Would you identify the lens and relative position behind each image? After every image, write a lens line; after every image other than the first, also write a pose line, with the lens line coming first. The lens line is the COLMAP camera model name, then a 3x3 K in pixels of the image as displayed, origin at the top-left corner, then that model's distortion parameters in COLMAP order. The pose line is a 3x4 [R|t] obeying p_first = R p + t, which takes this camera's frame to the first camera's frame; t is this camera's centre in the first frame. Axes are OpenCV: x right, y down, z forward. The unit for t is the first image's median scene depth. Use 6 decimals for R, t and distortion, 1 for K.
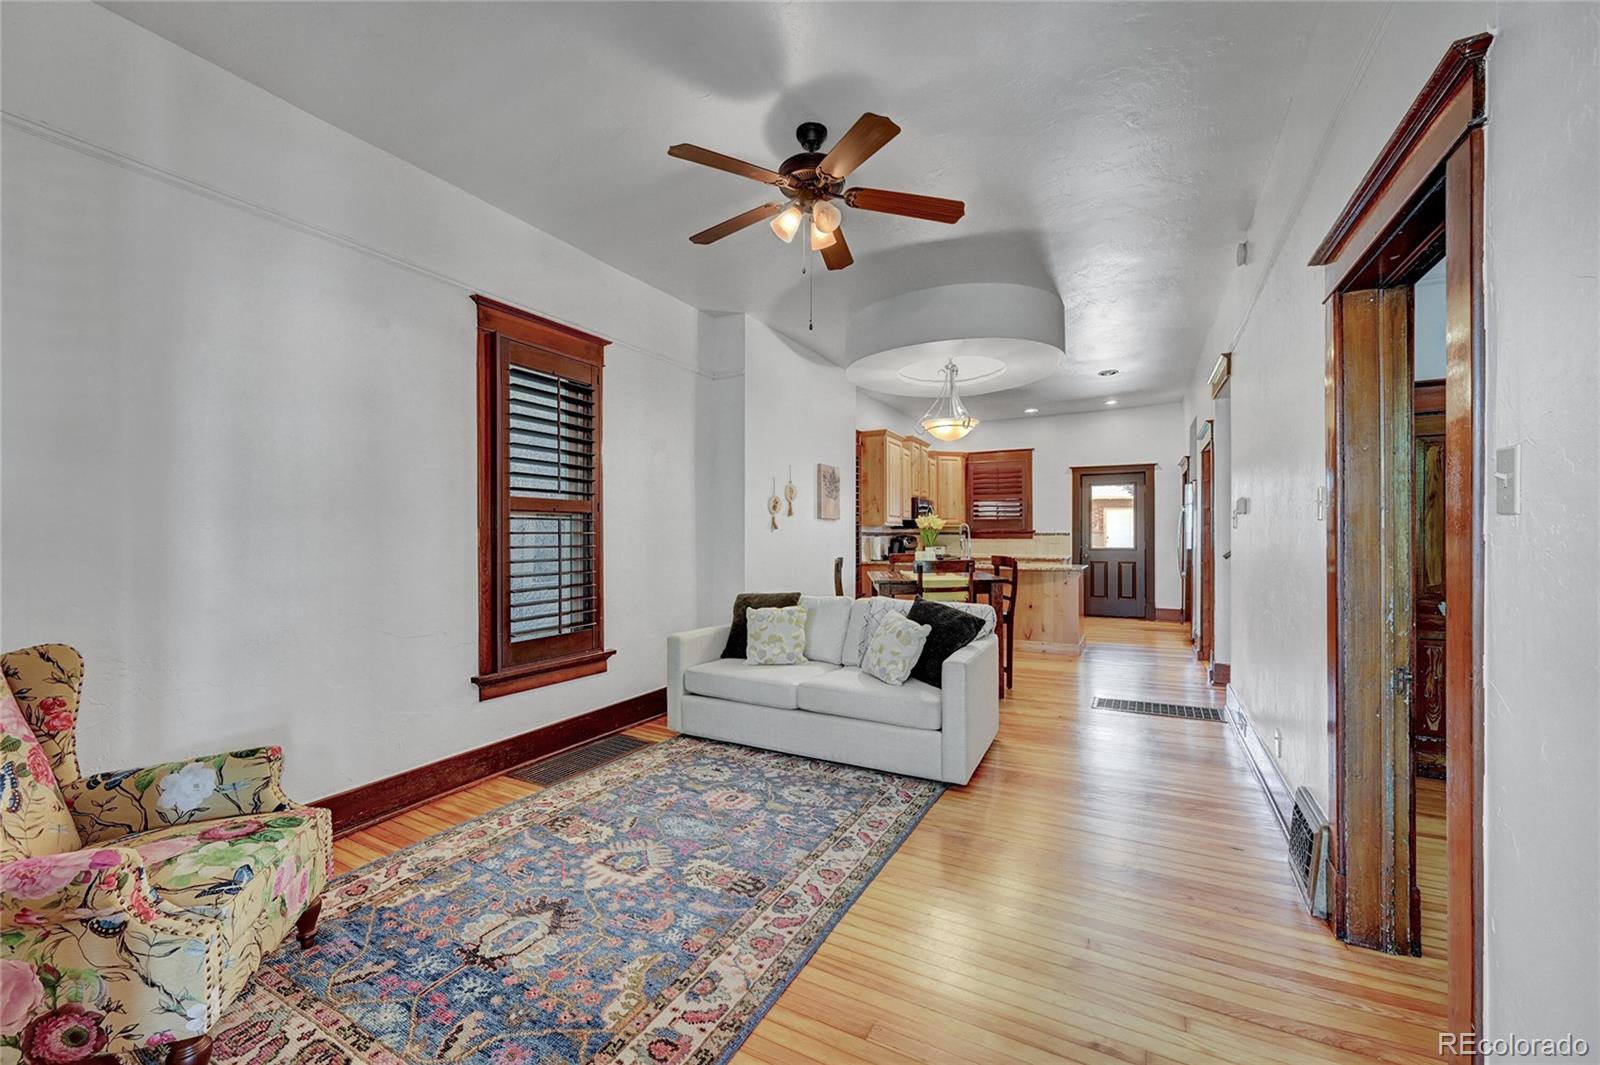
lens RADIAL K [[632.9, 0, 805.5], [0, 632.9, 535.0], [0, 0, 1]] dist [-0.000950, 0.000123]
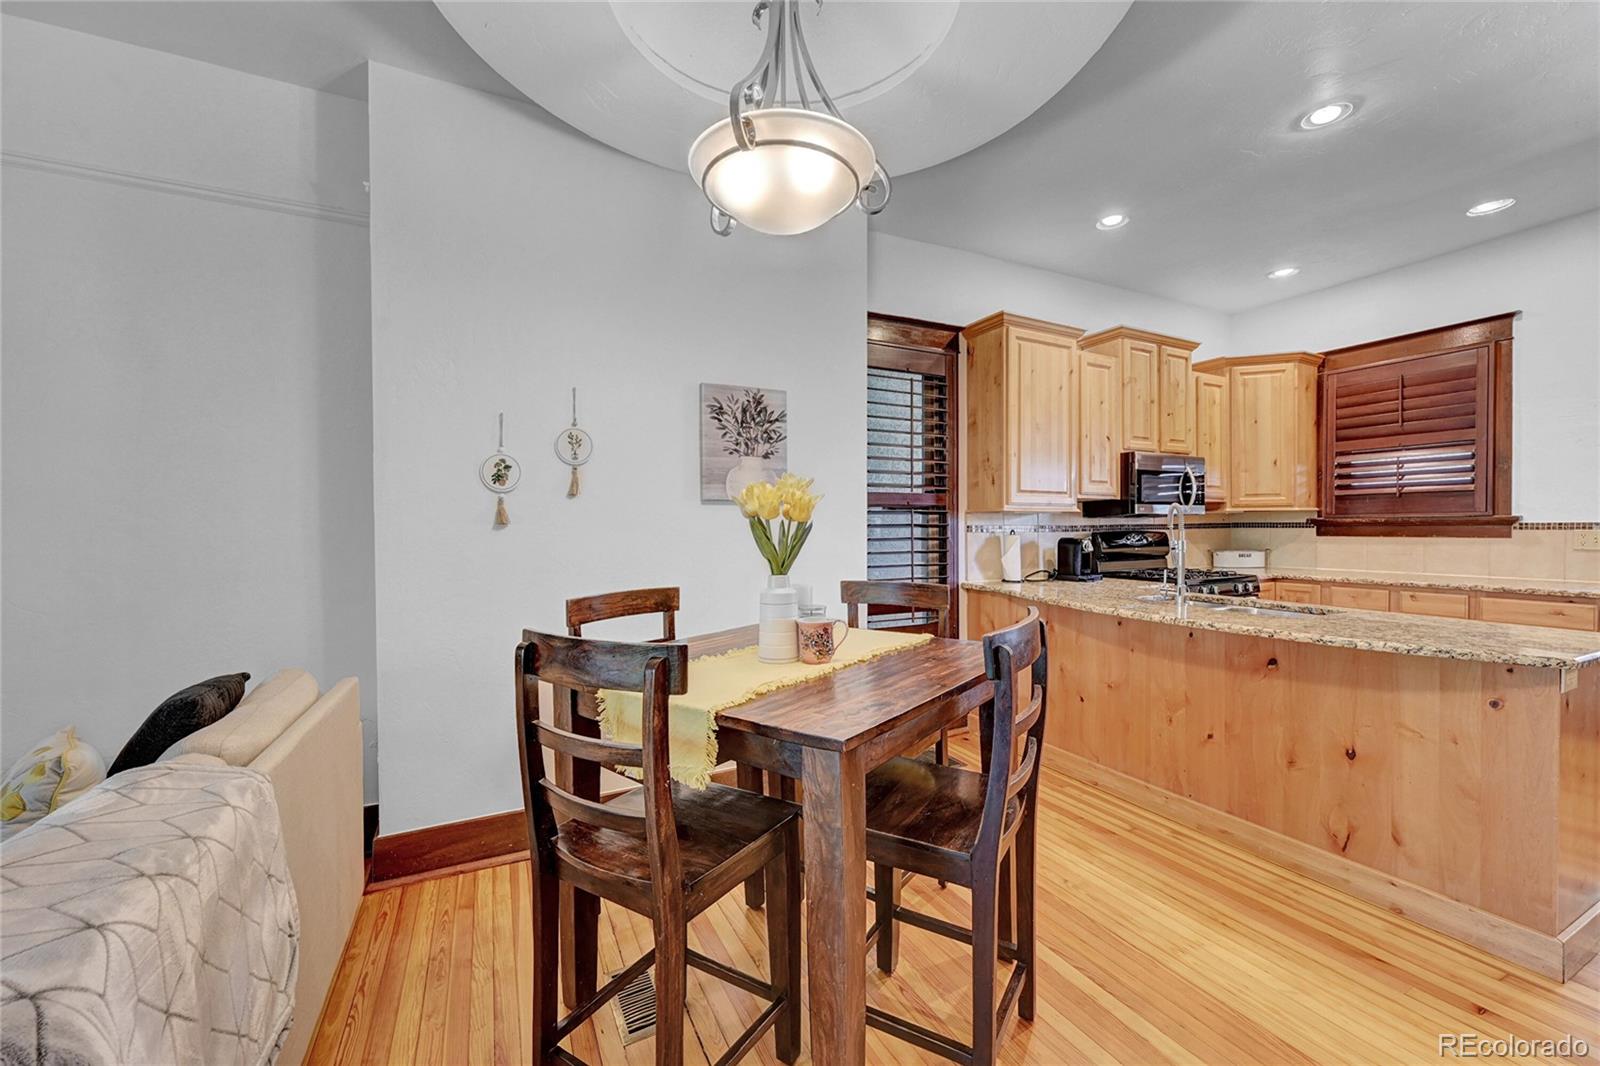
lens RADIAL K [[629.6, 0, 802.6], [0, 629.6, 539.3], [0, 0, 1]] dist [-0.001277, -0.000115]
pose [[0.815837, 0.002601, -0.578276, 0.633640], [0.007057, 0.999871, 0.014453, -0.005001], [0.578238, -0.015872, 0.815713, 1.173538]]
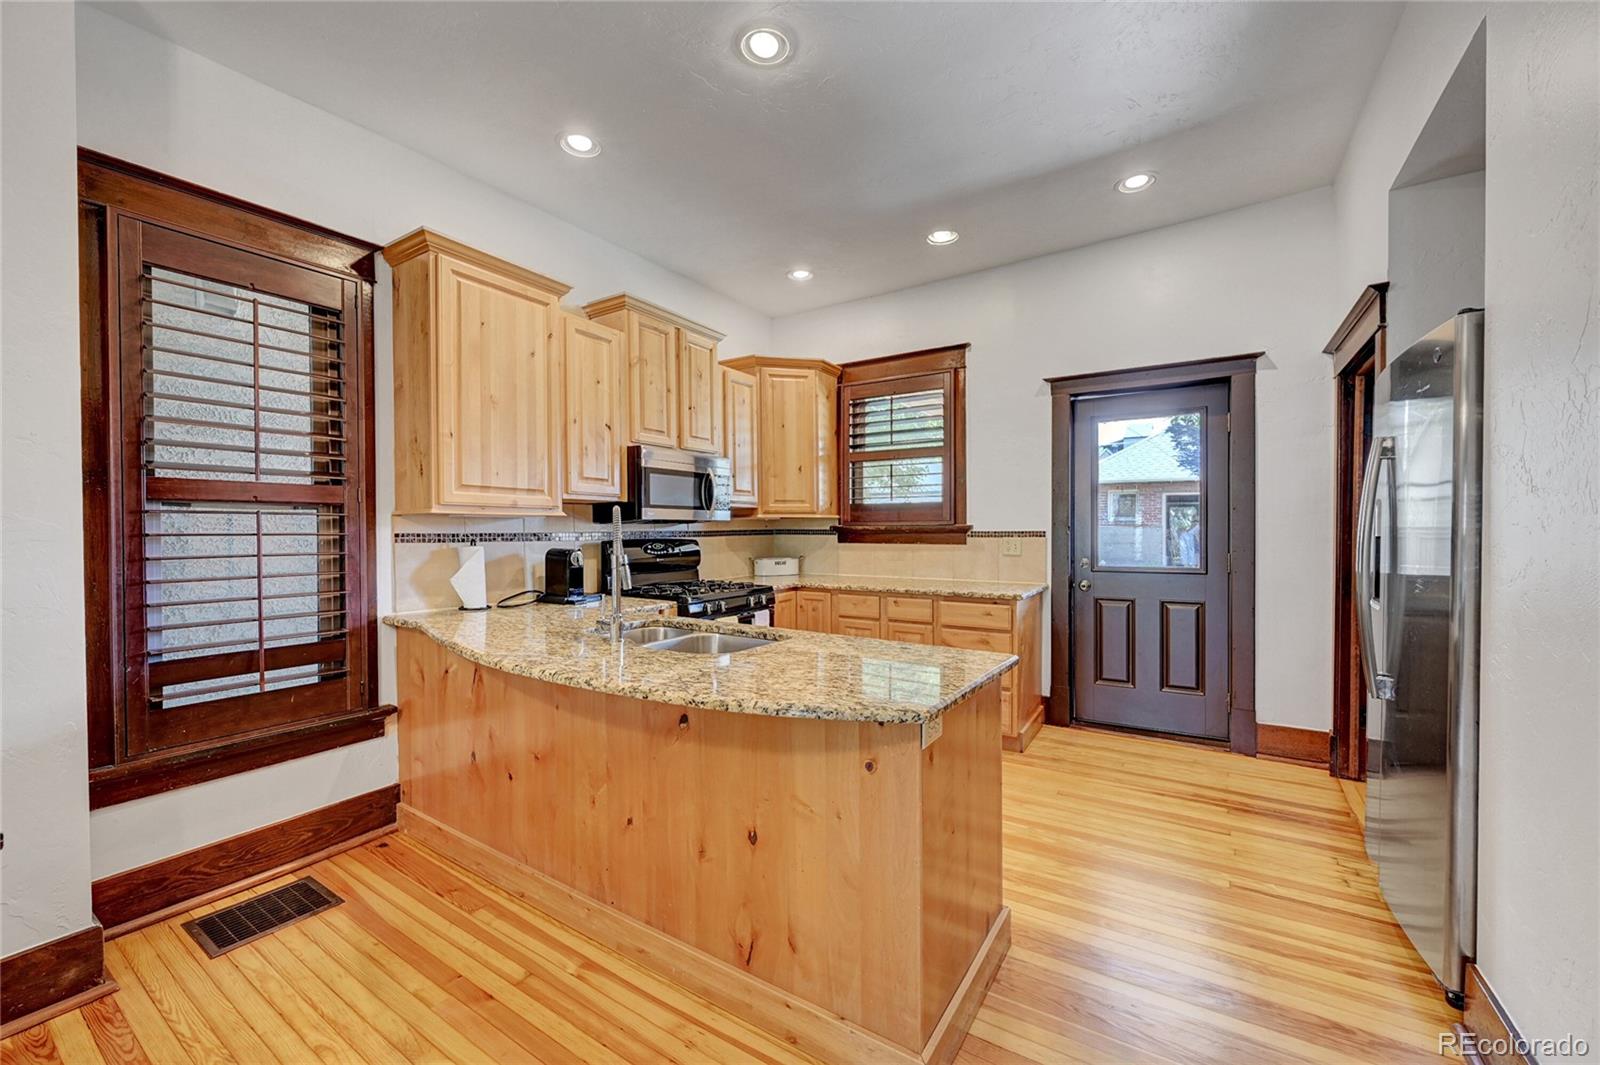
lens RADIAL K [[629.6, 0, 802.6], [0, 629.6, 538.8], [0, 0, 1]] dist [-0.001277, -0.000115]
pose [[0.995897, -0.005054, -0.090351, 0.807430], [0.006132, 0.999913, 0.011659, -0.010819], [0.090284, -0.012165, 0.995842, 1.542595]]
